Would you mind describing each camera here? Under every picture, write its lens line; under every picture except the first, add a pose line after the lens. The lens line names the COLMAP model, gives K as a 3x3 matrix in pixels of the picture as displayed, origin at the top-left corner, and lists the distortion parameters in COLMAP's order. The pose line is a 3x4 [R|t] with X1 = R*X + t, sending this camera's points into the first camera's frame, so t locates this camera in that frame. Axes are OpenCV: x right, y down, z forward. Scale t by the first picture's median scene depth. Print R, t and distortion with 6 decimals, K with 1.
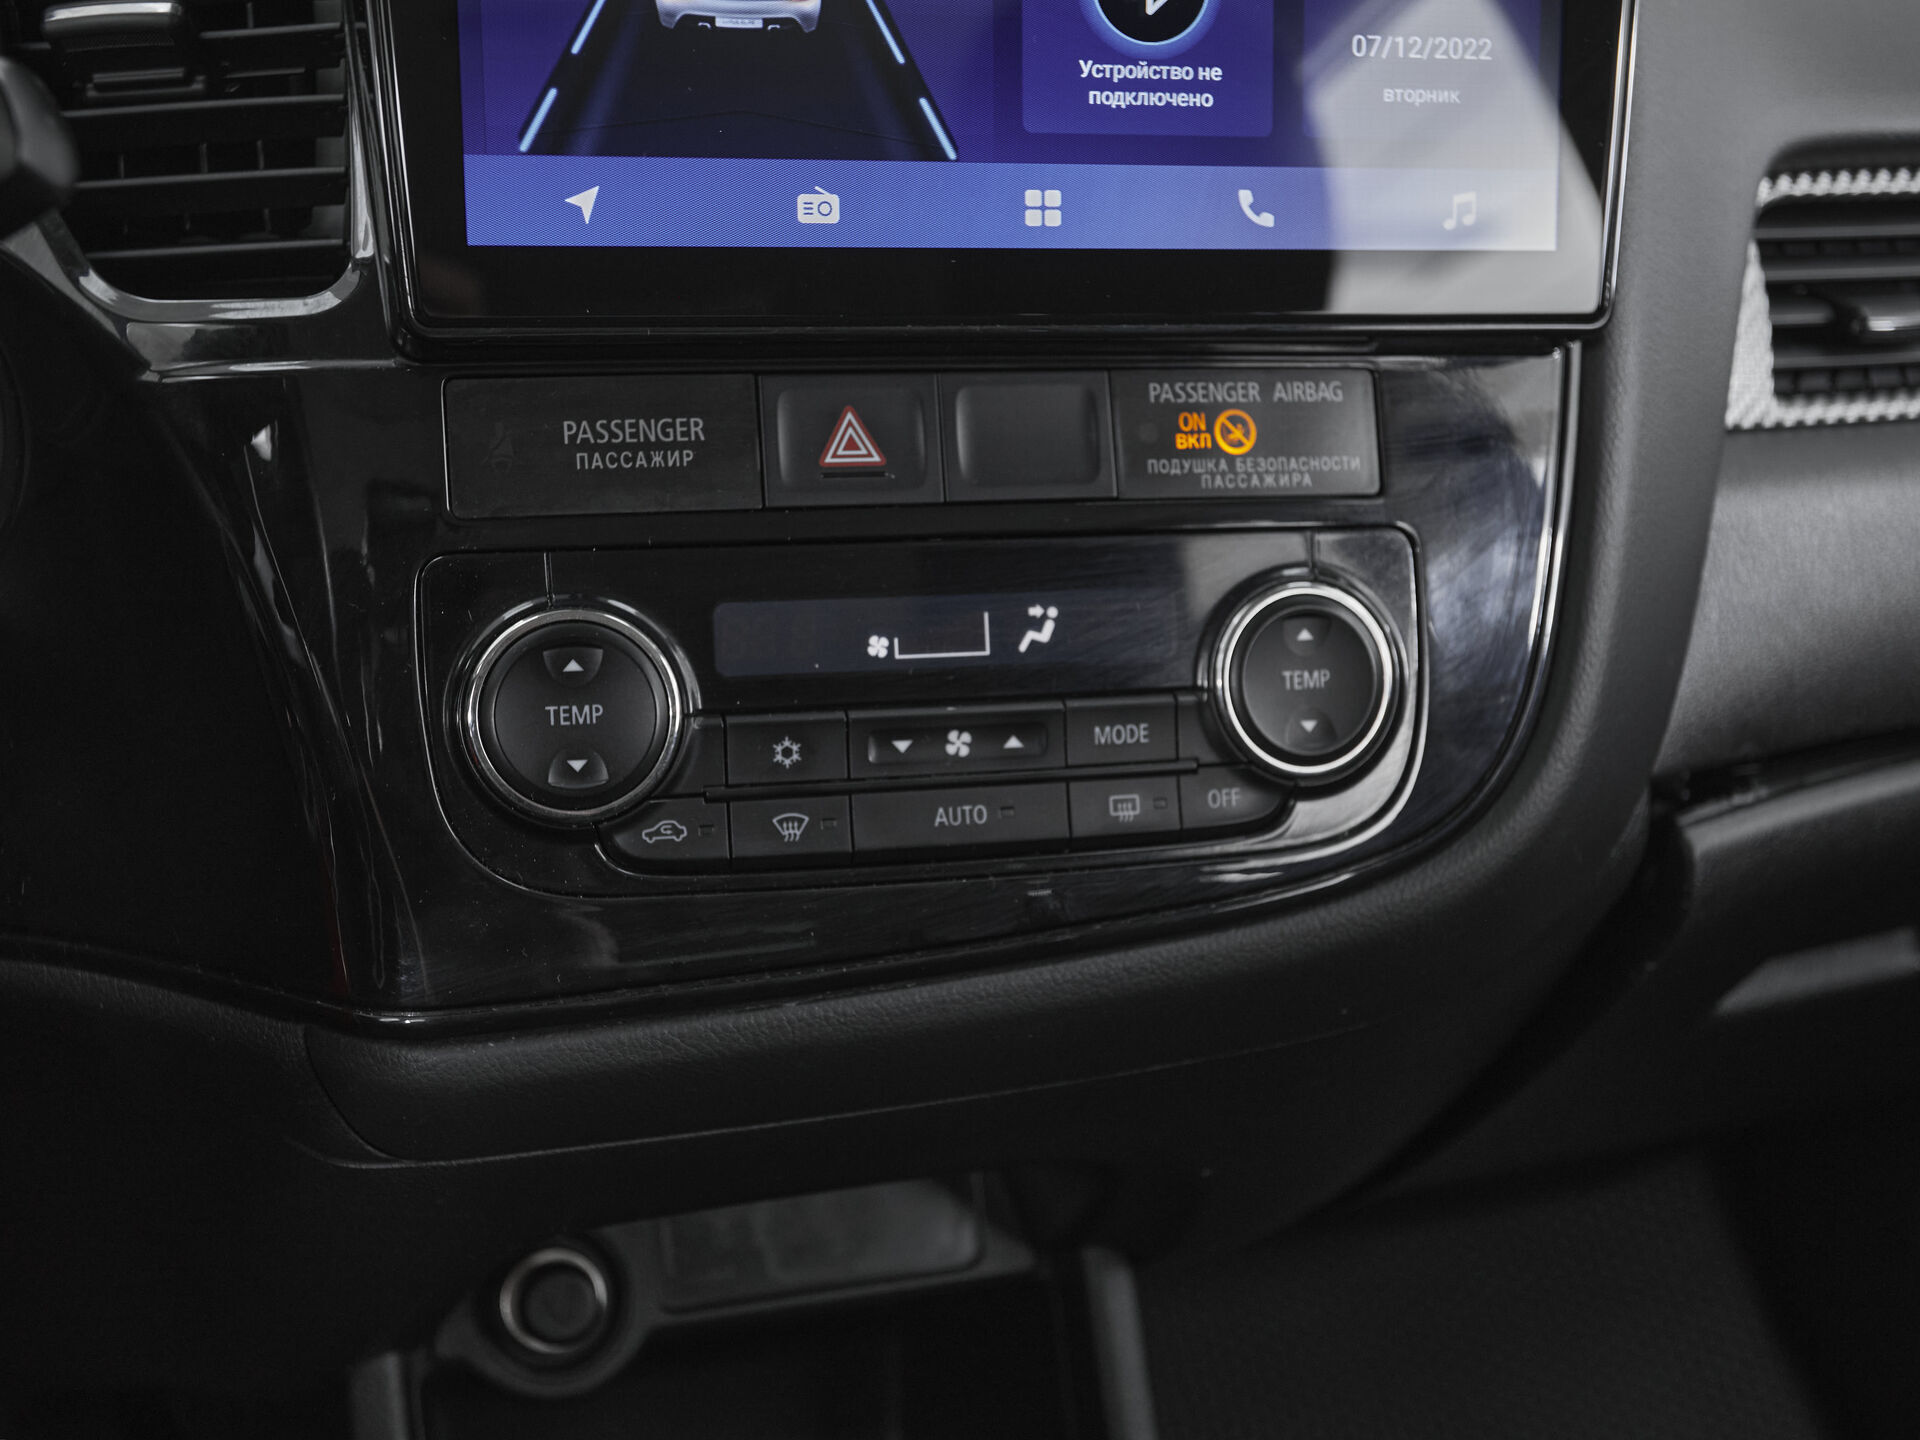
lens RADIAL K [[2435.1, 0, 960.0], [0, 2435.1, 720.0], [0, 0, 1]] dist [0.015256, 0.034900]
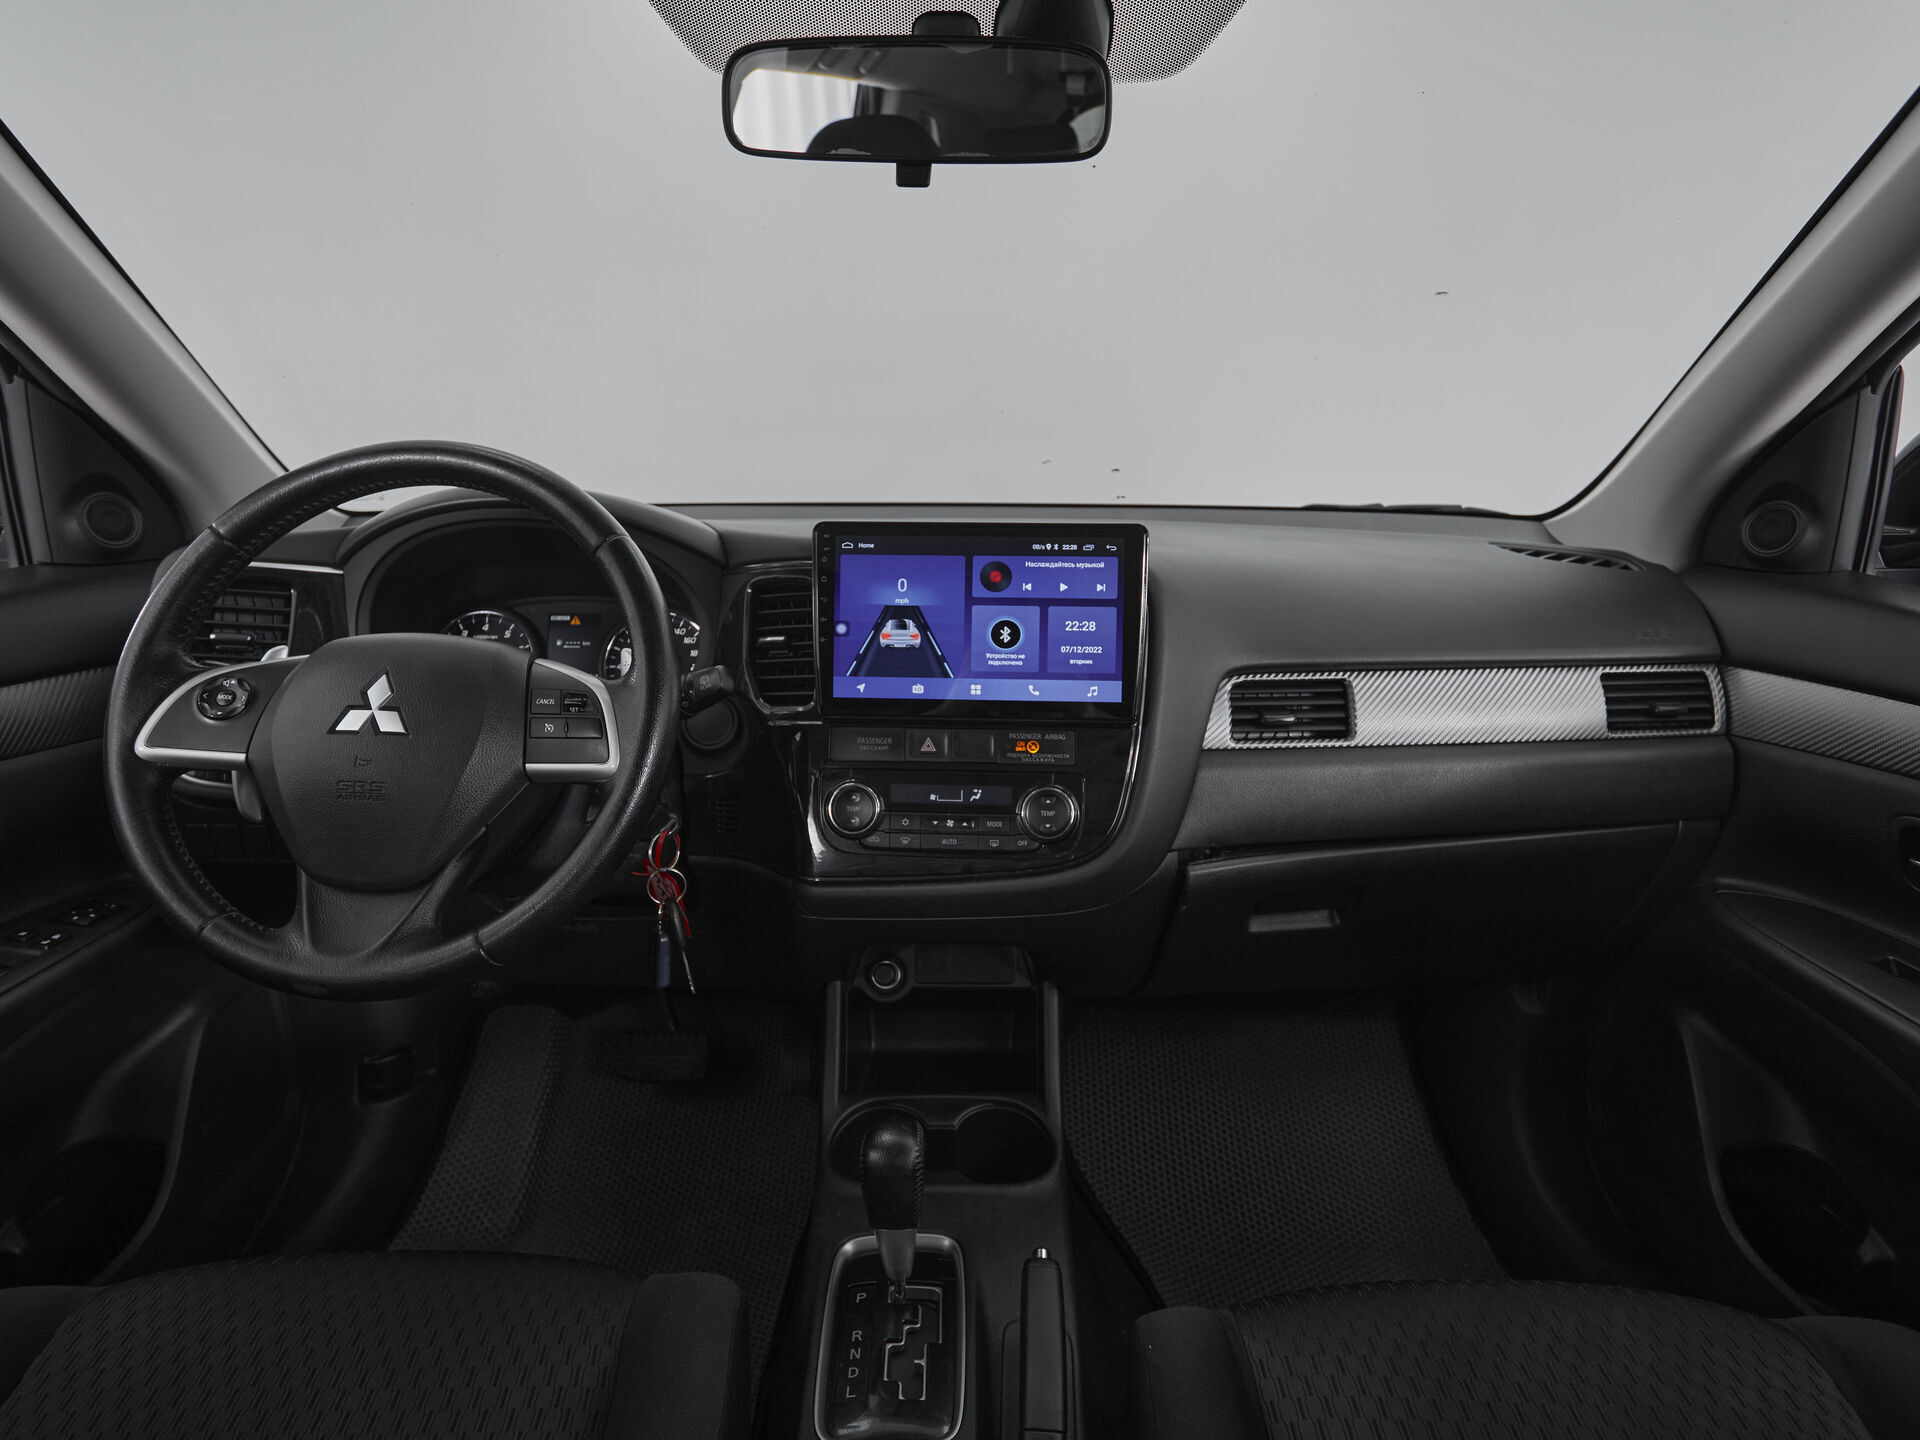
lens RADIAL K [[995.1, 0, 960.0], [0, 995.1, 720.0], [0, 0, 1]] dist [-0.002116, -0.000786]
pose [[0.951624, 0.037234, -0.305001, 0.482290], [-0.069422, 0.993018, -0.095375, -0.003371], [0.299320, 0.111935, 0.947564, -0.517452]]
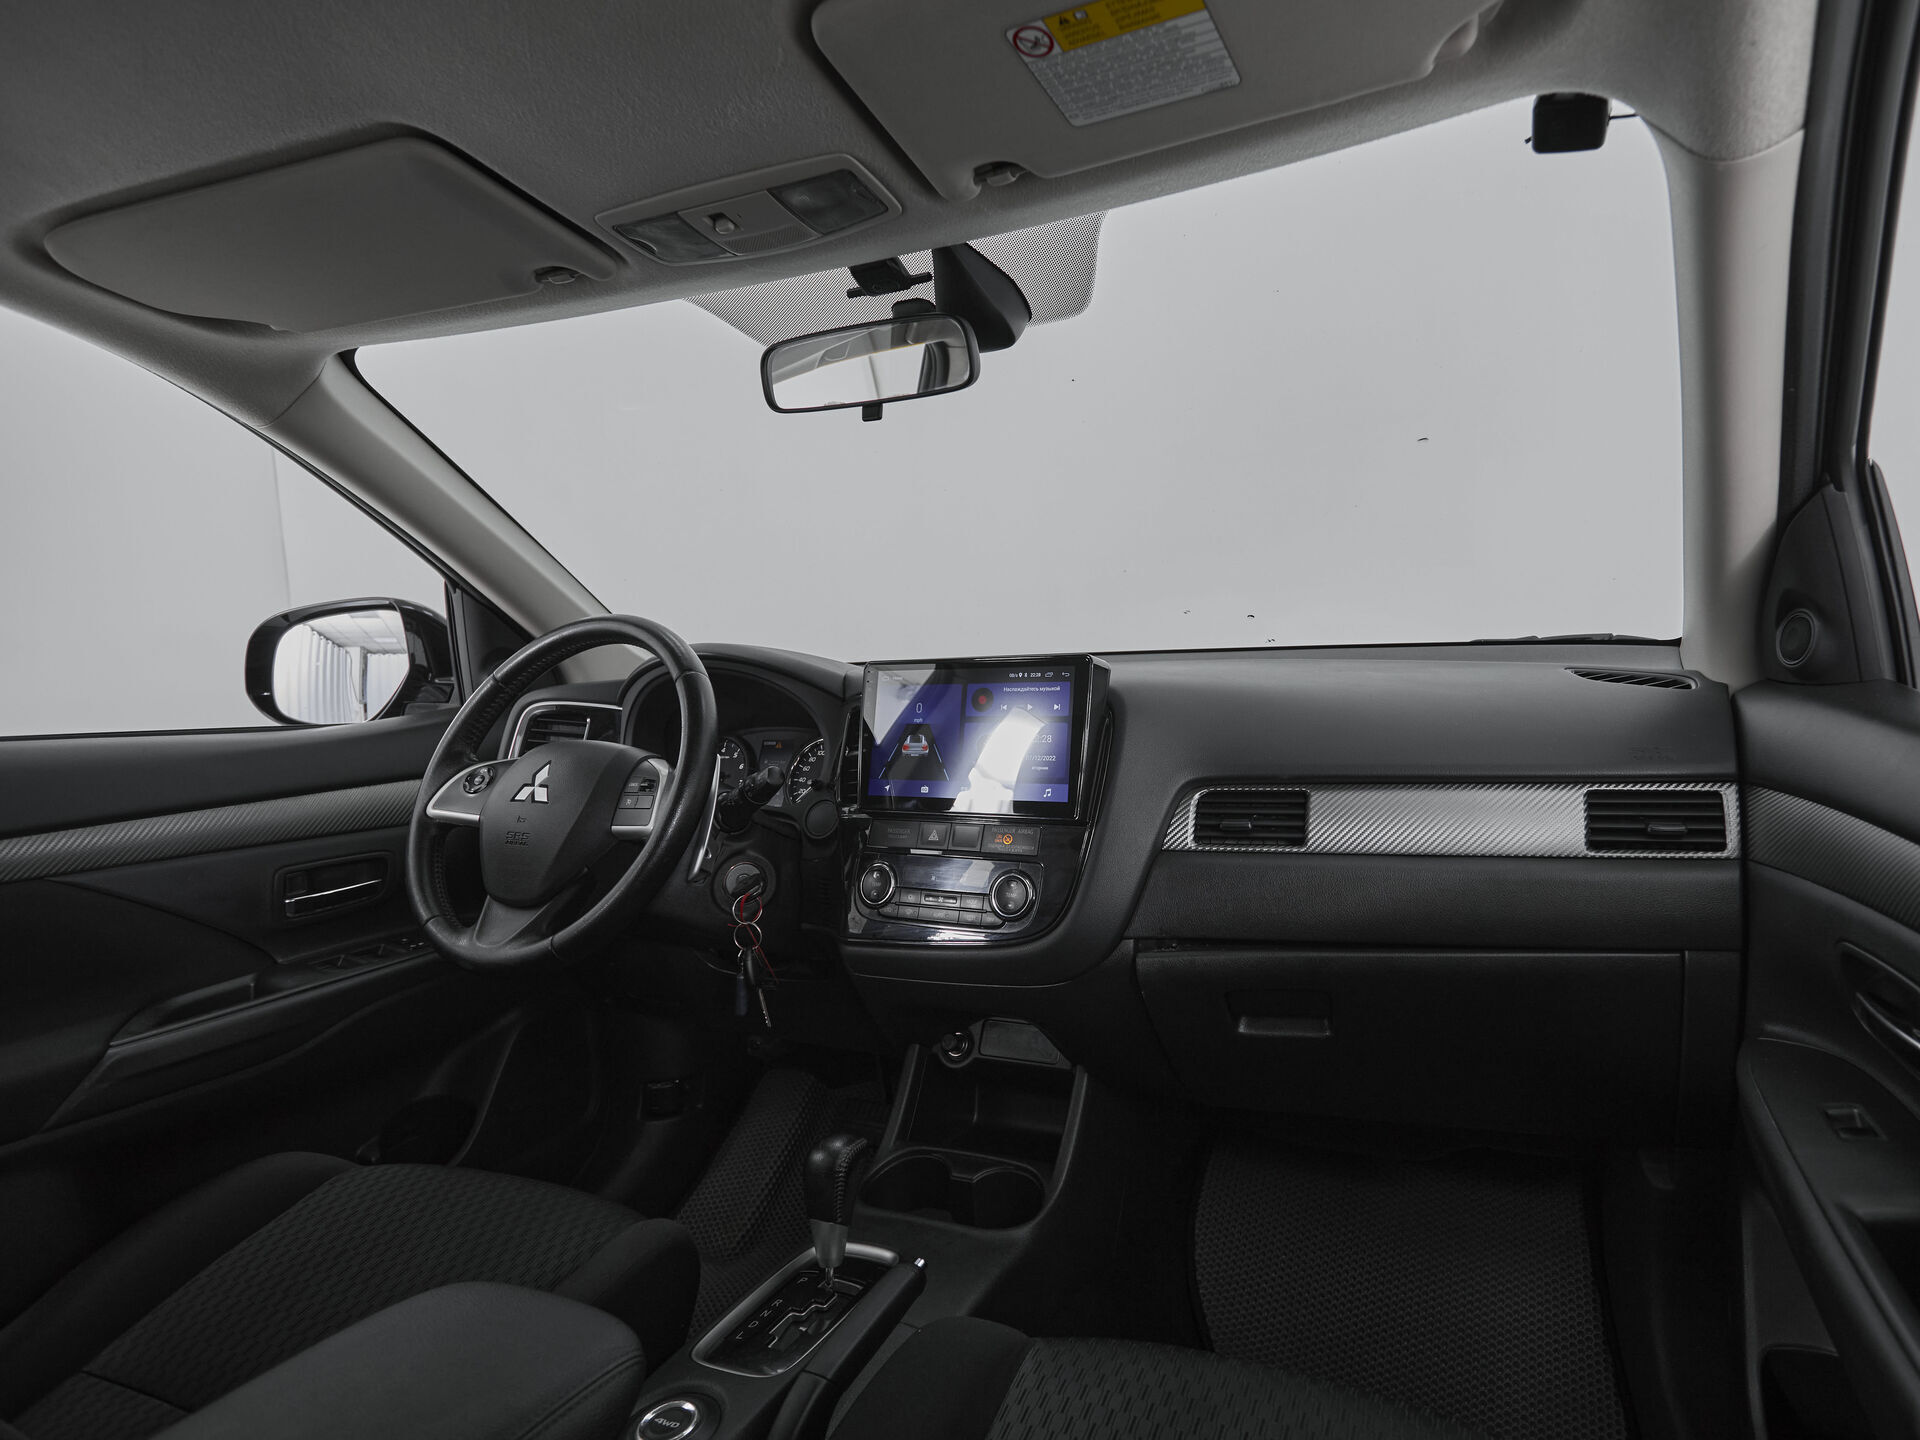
lens RADIAL K [[923.2, 0, 960.0], [0, 923.2, 720.0], [0, 0, 1]] dist [0.002220, -0.000100]
pose [[0.772494, -0.016819, -0.634799, 1.143208], [-0.148766, 0.967038, -0.206656, 0.036277], [0.617351, 0.254077, 0.744529, -0.407690]]
